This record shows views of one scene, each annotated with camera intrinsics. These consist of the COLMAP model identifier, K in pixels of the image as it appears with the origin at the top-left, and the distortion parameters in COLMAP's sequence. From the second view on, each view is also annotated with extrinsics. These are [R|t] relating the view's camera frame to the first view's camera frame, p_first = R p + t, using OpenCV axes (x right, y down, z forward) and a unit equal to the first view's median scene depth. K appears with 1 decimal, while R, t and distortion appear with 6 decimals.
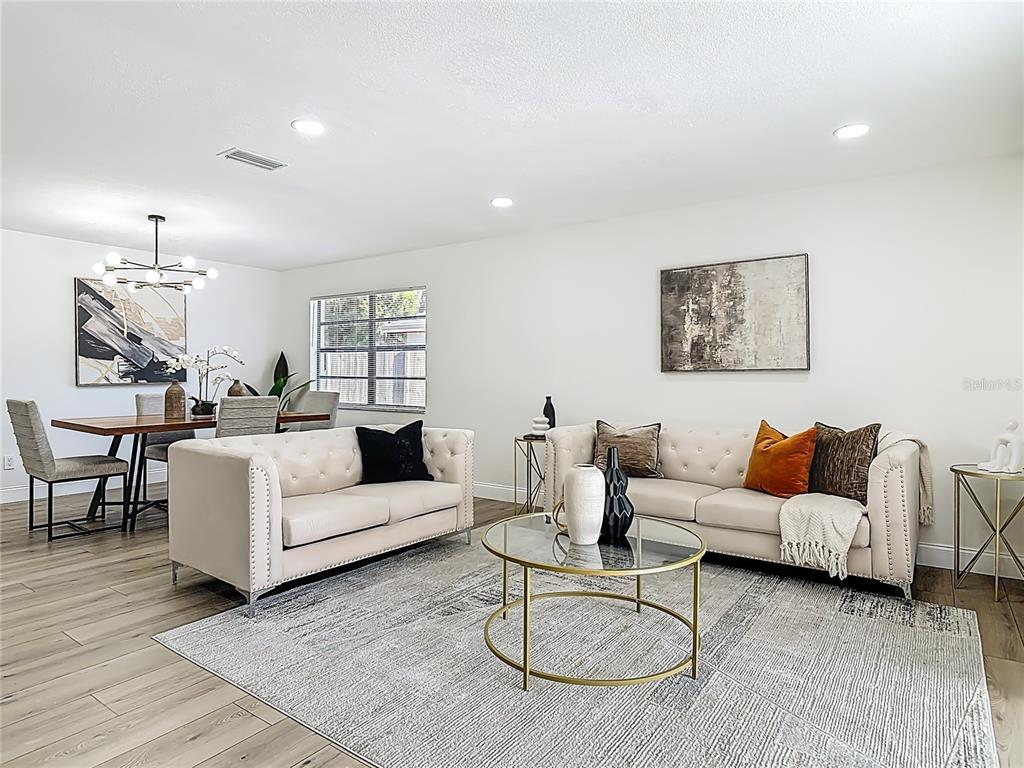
lens RADIAL K [[601.2, 0, 505.9], [0, 601.2, 378.4], [0, 0, 1]] dist [-0.012823, 0.003994]
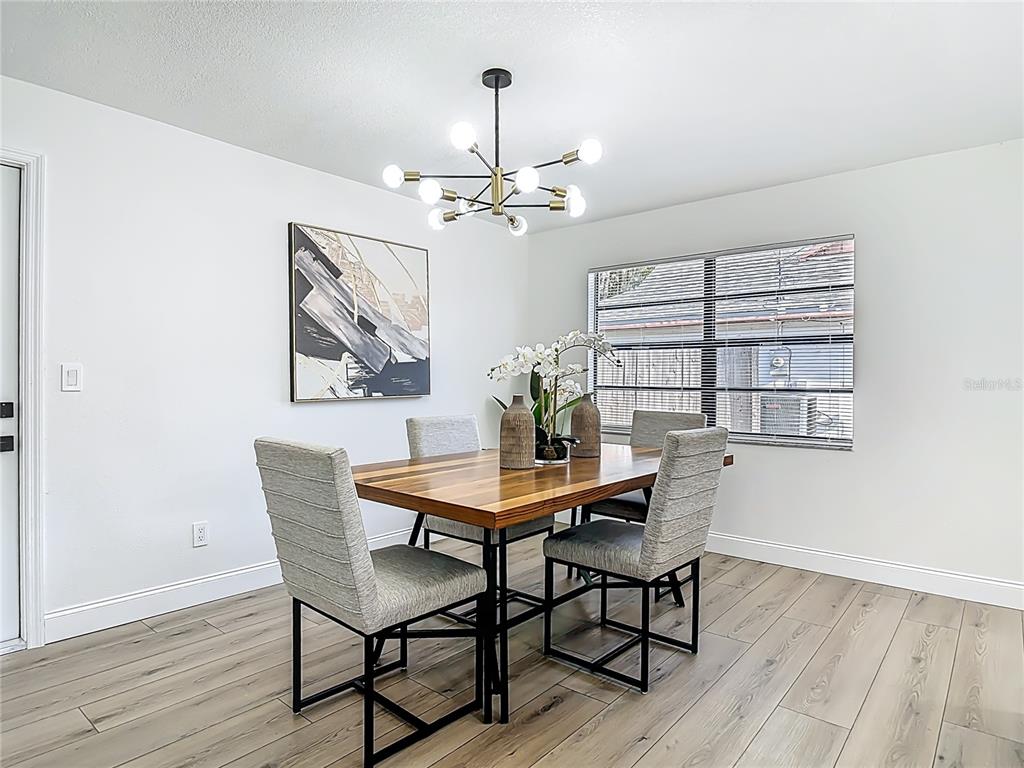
lens RADIAL K [[601.2, 0, 516.1], [0, 601.2, 385.4], [0, 0, 1]] dist [-0.012823, 0.003994]
pose [[0.997606, 0.000646, -0.069148, -0.429036], [-0.001099, 0.999978, -0.006507, -0.000775], [0.069142, 0.006567, 0.997585, 0.393364]]
